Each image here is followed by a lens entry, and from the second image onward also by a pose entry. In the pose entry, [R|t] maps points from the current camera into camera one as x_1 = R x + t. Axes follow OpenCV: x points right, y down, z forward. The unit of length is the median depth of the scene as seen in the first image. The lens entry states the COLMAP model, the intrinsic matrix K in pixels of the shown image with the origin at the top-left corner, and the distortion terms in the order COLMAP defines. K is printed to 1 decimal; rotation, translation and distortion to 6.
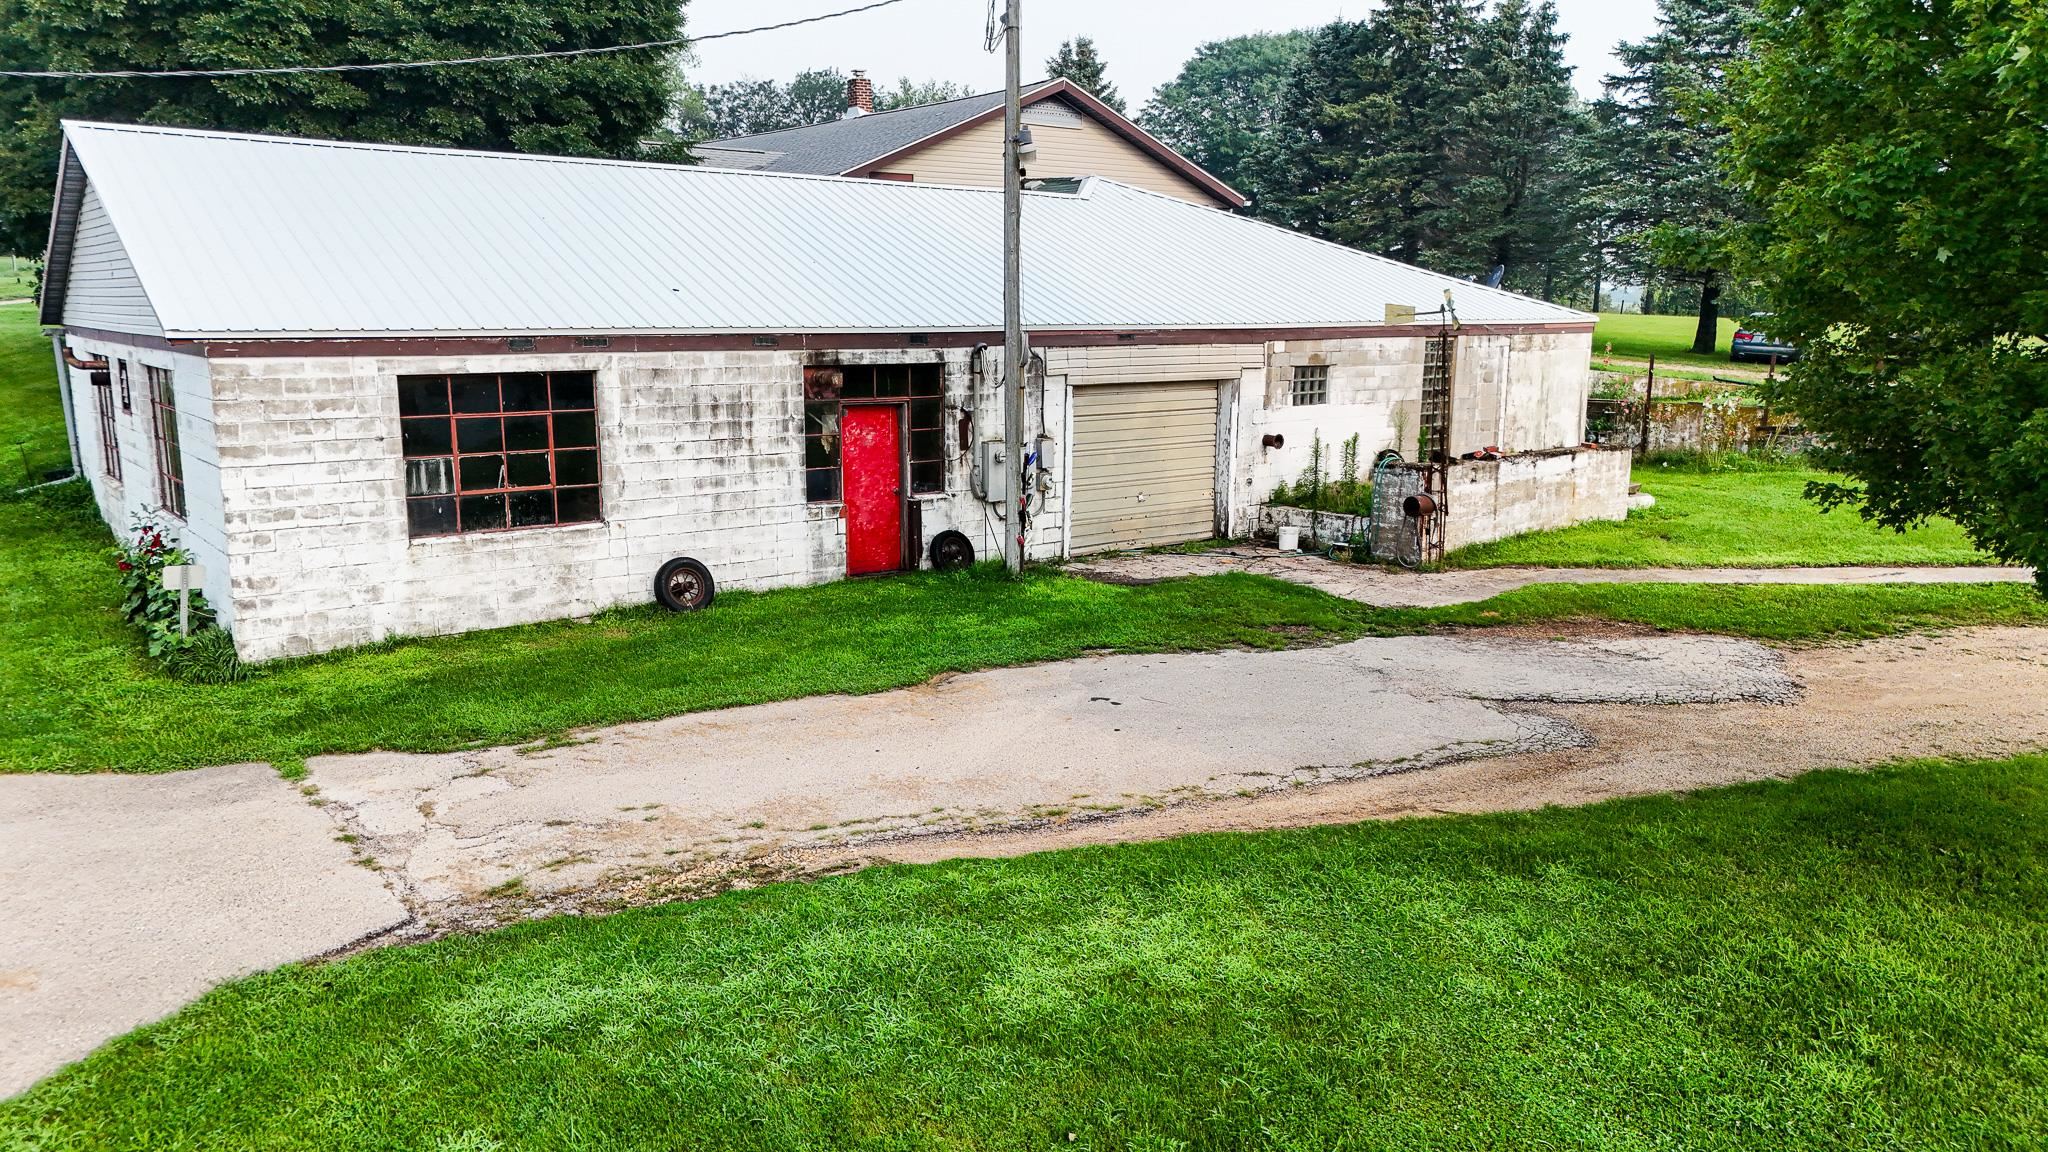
lens RADIAL K [[1507.5, 0, 1016.5], [0, 1507.5, 570.0], [0, 0, 1]] dist [0.079849, -0.074780]
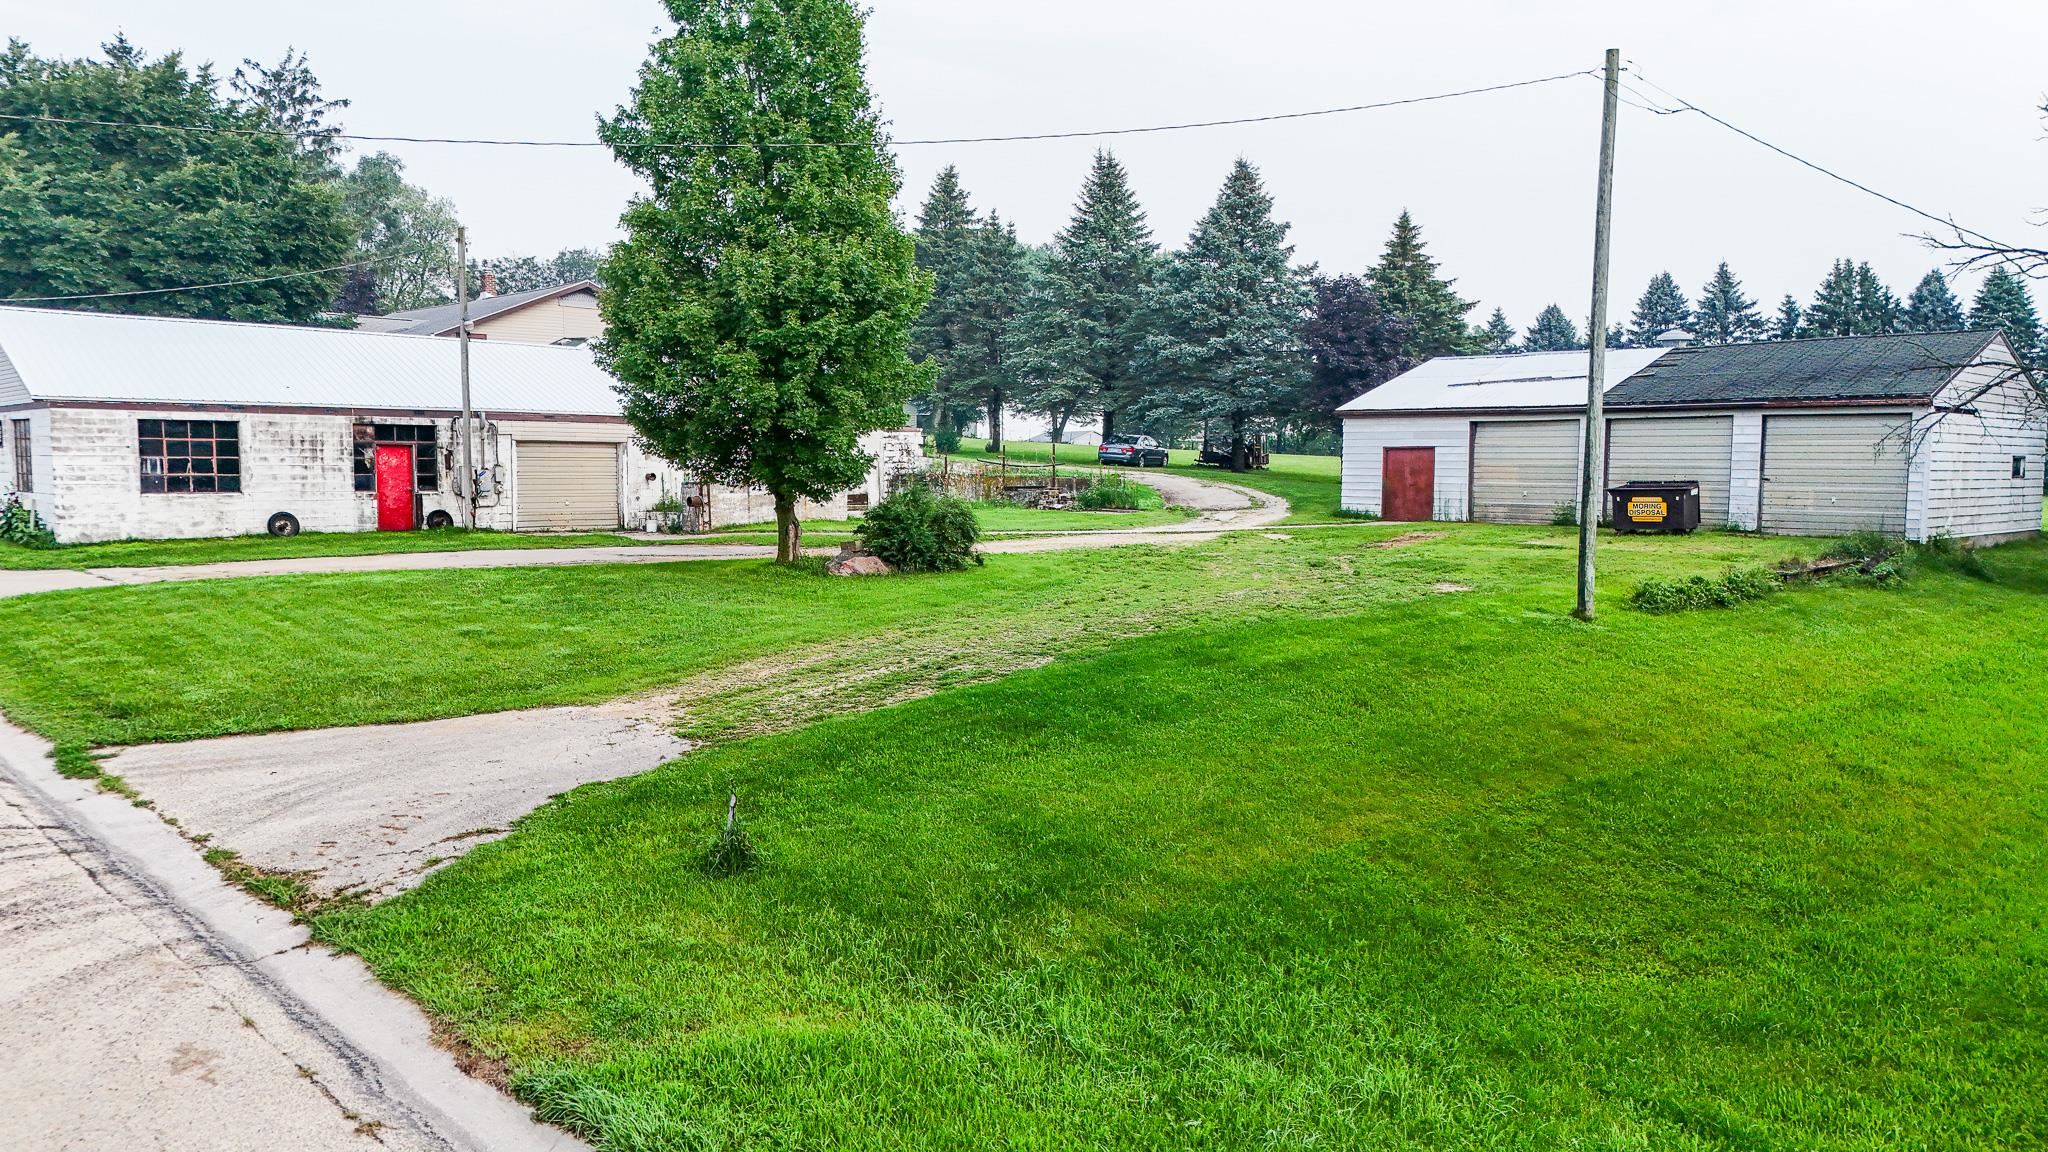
lens RADIAL K [[1507.5, 0, 1023.6], [0, 1507.5, 566.0], [0, 0, 1]] dist [0.079849, -0.074780]
pose [[0.994169, -0.004779, 0.107724, 0.551690], [0.016190, 0.994309, -0.105301, 0.296389], [-0.106607, 0.106431, 0.988589, -1.152498]]
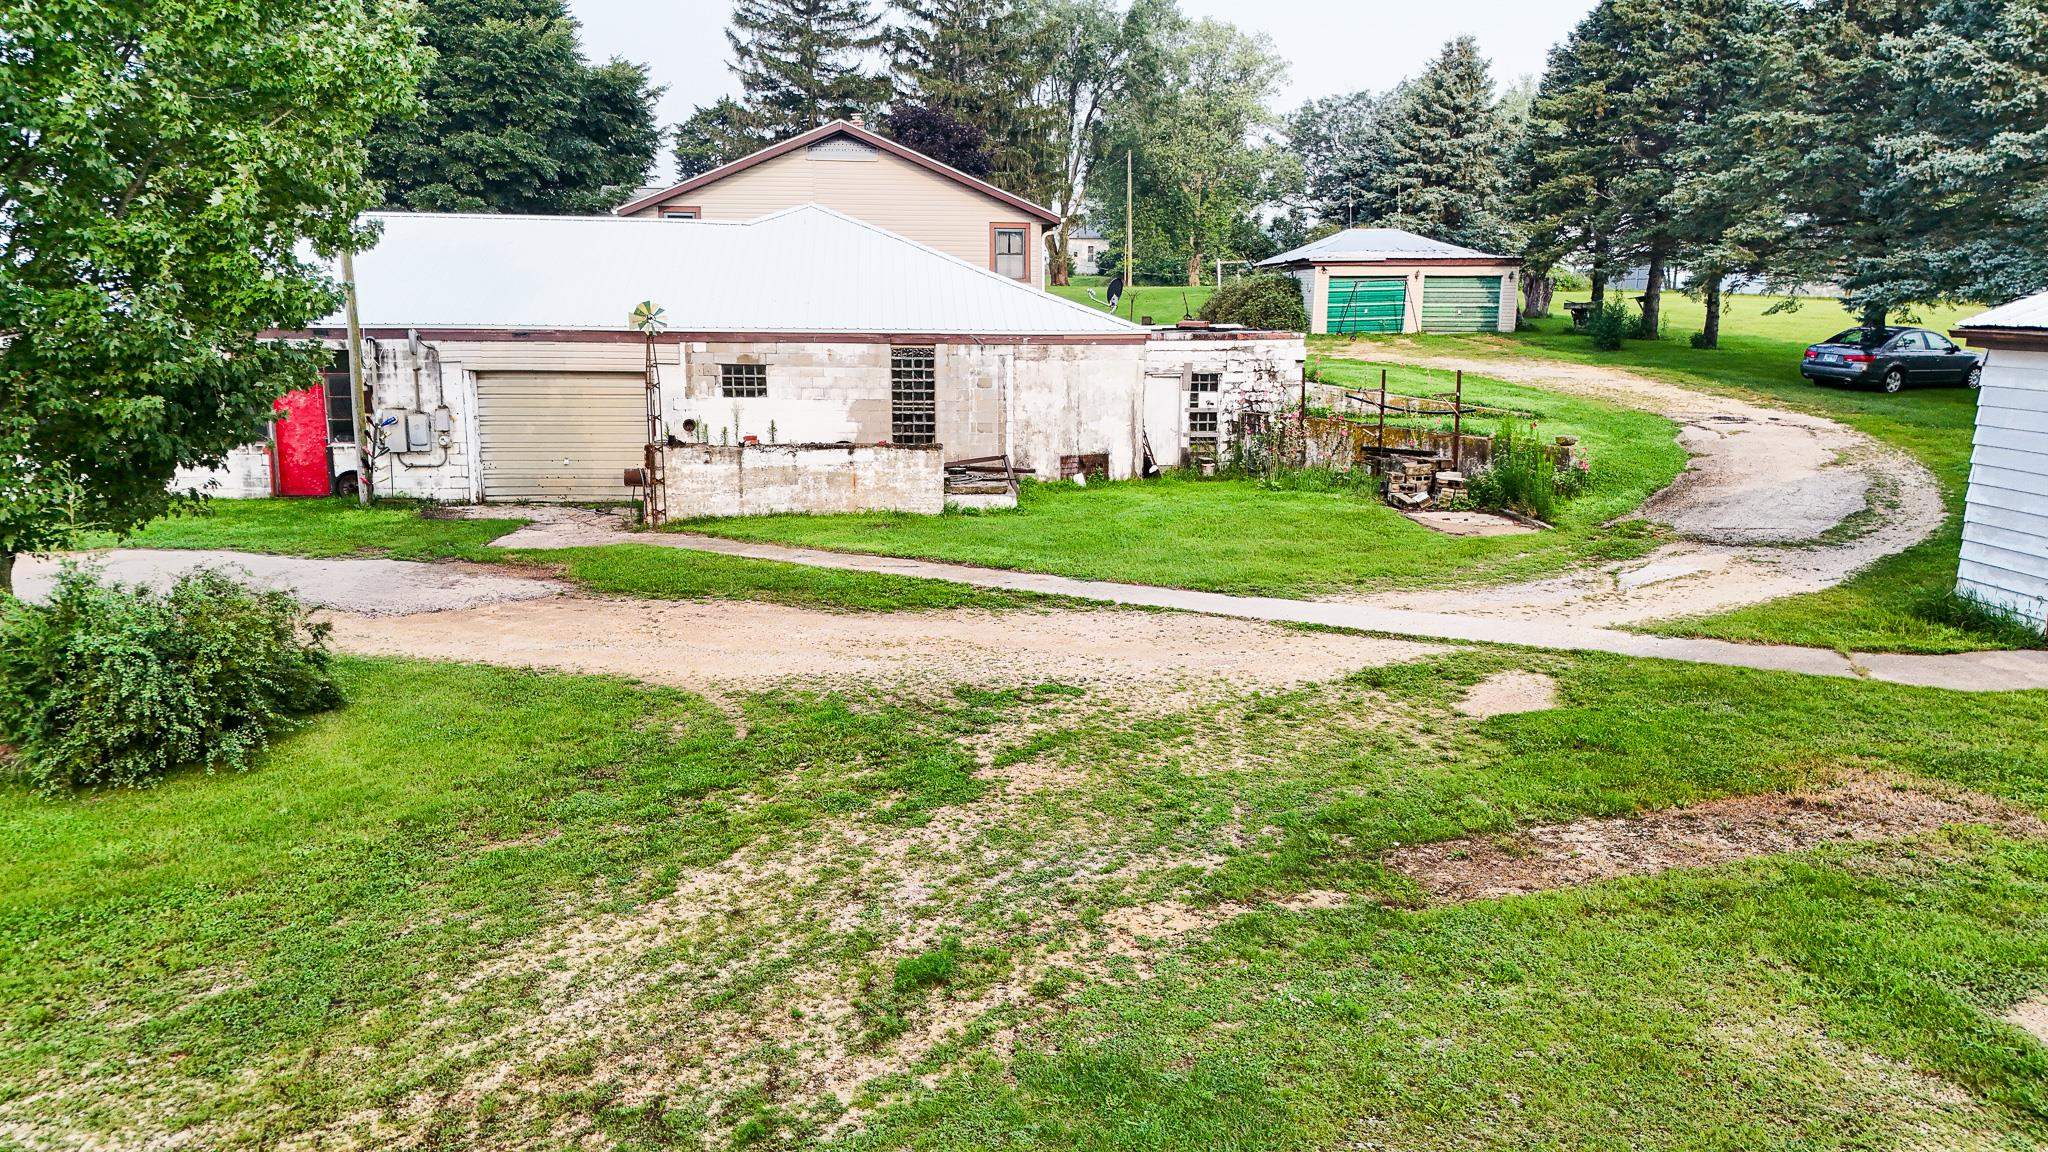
lens RADIAL K [[1507.5, 0, 1021.1], [0, 1507.5, 566.9], [0, 0, 1]] dist [0.079849, -0.074780]
pose [[0.839515, 0.095341, -0.534906, 1.368473], [-0.097787, 0.994921, 0.023860, -0.034597], [0.534464, 0.032276, 0.844575, 0.150561]]
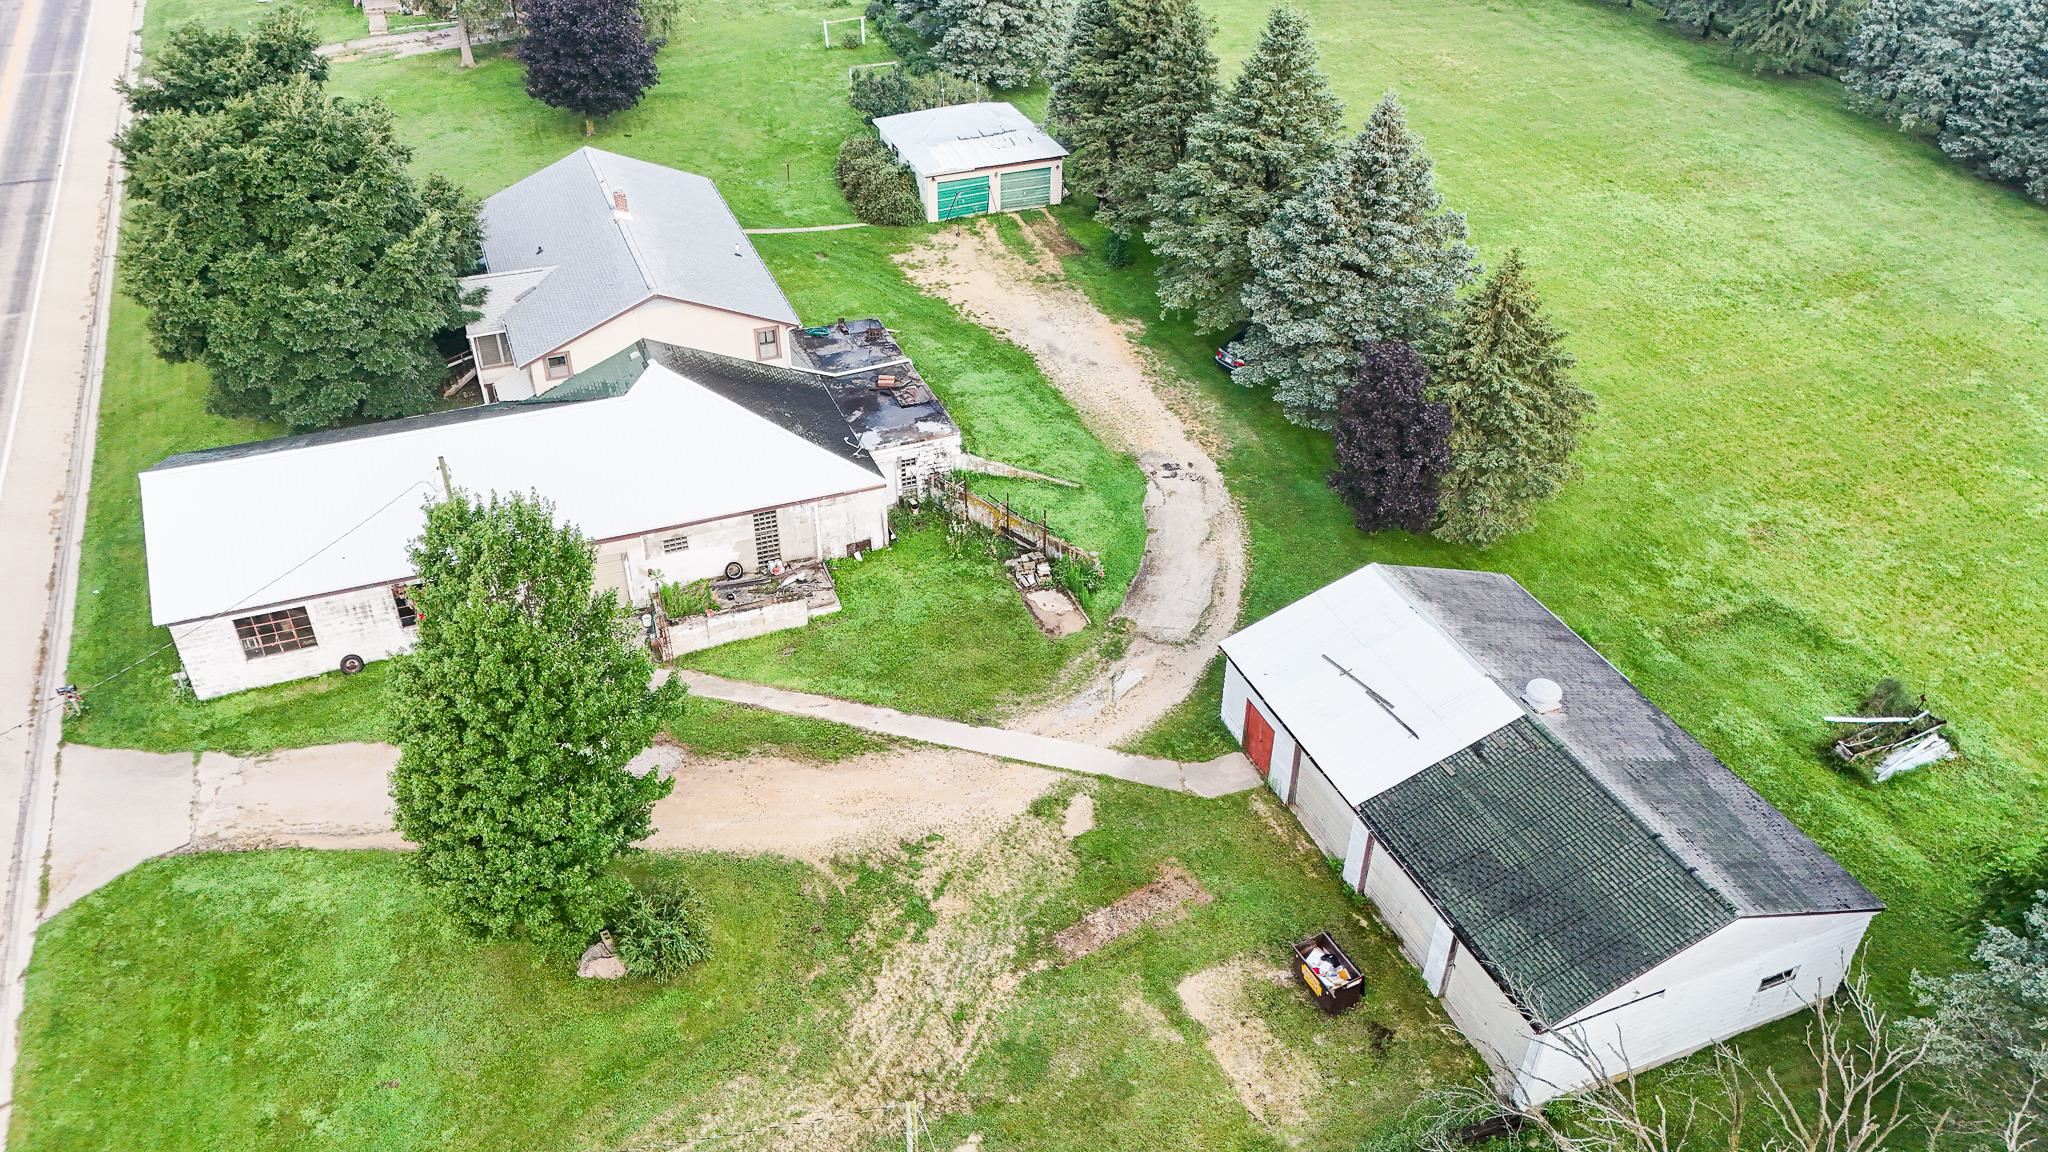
lens RADIAL K [[1507.5, 0, 1027.1], [0, 1507.5, 564.3], [0, 0, 1]] dist [0.079849, -0.074780]
pose [[0.963326, 0.164328, -0.212133, 1.540269], [-0.059210, 0.901239, 0.429257, -1.428373], [0.261721, -0.400954, 0.877917, -1.083501]]
